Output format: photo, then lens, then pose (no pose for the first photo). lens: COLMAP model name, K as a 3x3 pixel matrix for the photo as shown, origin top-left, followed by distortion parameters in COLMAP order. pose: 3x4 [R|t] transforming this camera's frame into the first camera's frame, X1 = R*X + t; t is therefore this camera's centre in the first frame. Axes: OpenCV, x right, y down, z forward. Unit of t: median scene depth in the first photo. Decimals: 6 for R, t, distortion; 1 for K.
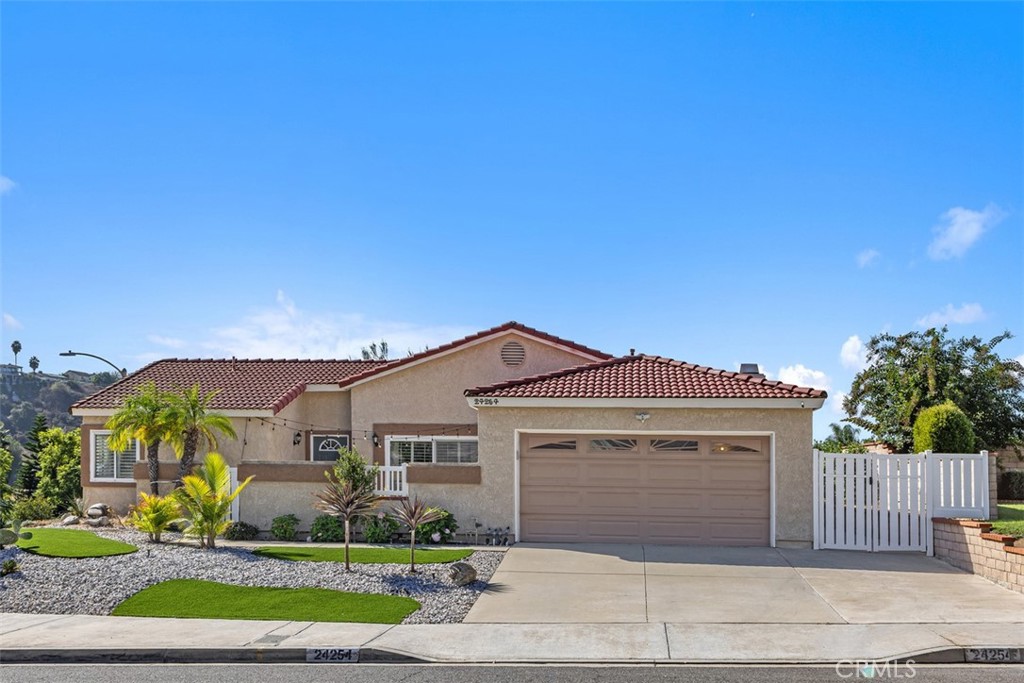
lens RADIAL K [[1674.3, 0, 512.0], [0, 1674.3, 341.5], [0, 0, 1]] dist [0.157508, -0.090637]
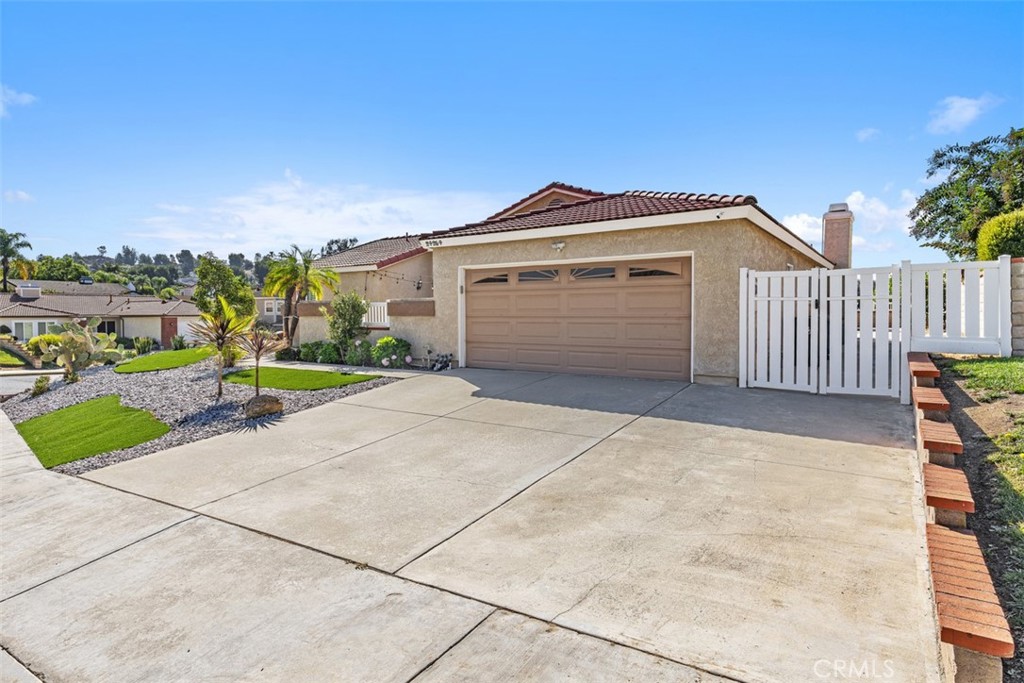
lens RADIAL K [[621.7, 0, 512.3], [0, 621.7, 315.1], [0, 0, 1]] dist [0.002652, 0.000048]
pose [[0.797212, -0.014279, -0.603530, 0.275784], [0.062947, 0.996237, 0.059578, 0.061946], [0.600408, -0.085487, 0.795111, 0.688921]]
